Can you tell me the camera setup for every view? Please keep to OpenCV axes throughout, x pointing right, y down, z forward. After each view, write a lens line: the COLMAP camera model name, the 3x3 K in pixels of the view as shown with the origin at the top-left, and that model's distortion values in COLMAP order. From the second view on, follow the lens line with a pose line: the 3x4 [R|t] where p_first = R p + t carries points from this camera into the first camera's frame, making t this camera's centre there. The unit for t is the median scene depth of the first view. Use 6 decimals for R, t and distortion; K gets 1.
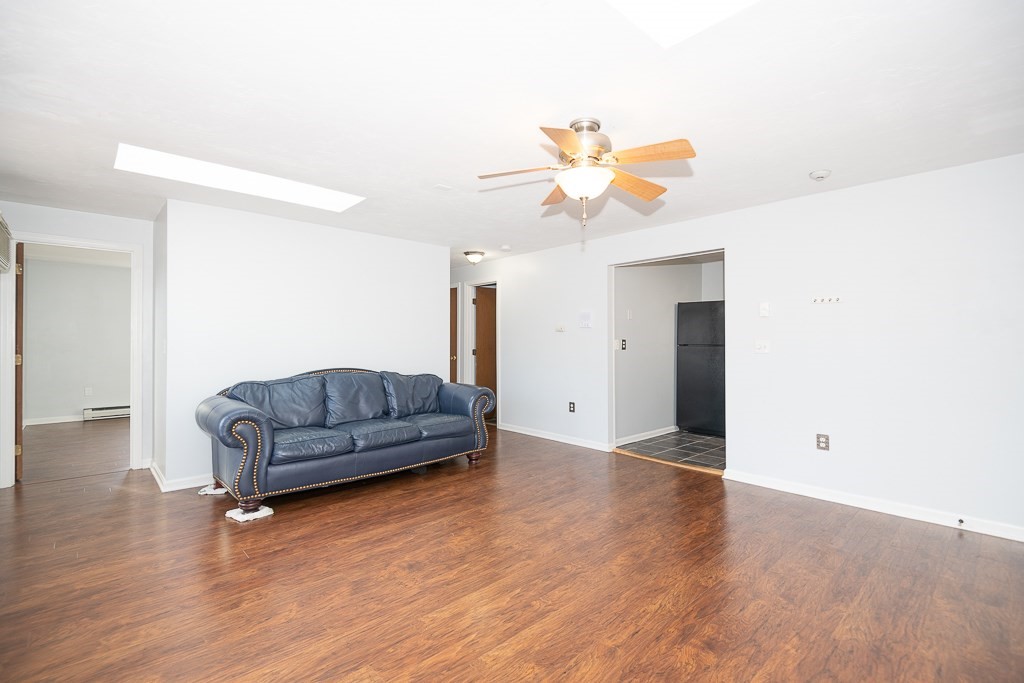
lens RADIAL K [[461.0, 0, 512.0], [0, 461.0, 339.8], [0, 0, 1]] dist [0.032554, -0.025806]
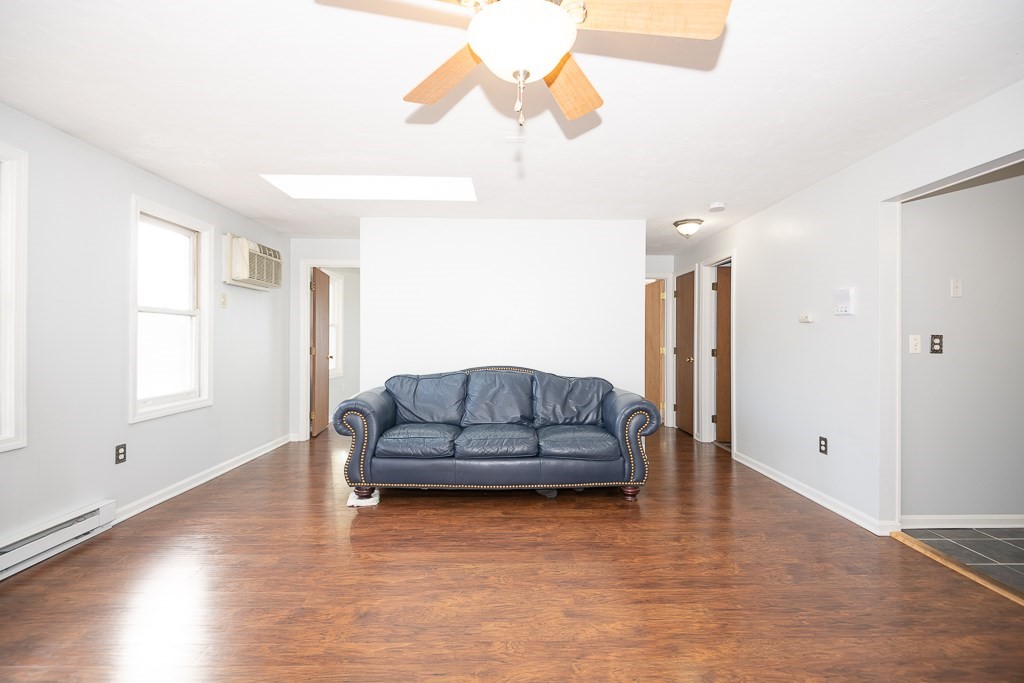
lens RADIAL K [[460.7, 0, 513.7], [0, 460.7, 340.4], [0, 0, 1]] dist [0.029135, -0.021840]
pose [[0.744935, 0.002876, -0.667131, 0.402163], [0.000122, 0.999990, 0.004448, 0.006413], [0.667137, -0.003395, 0.744927, 0.451452]]
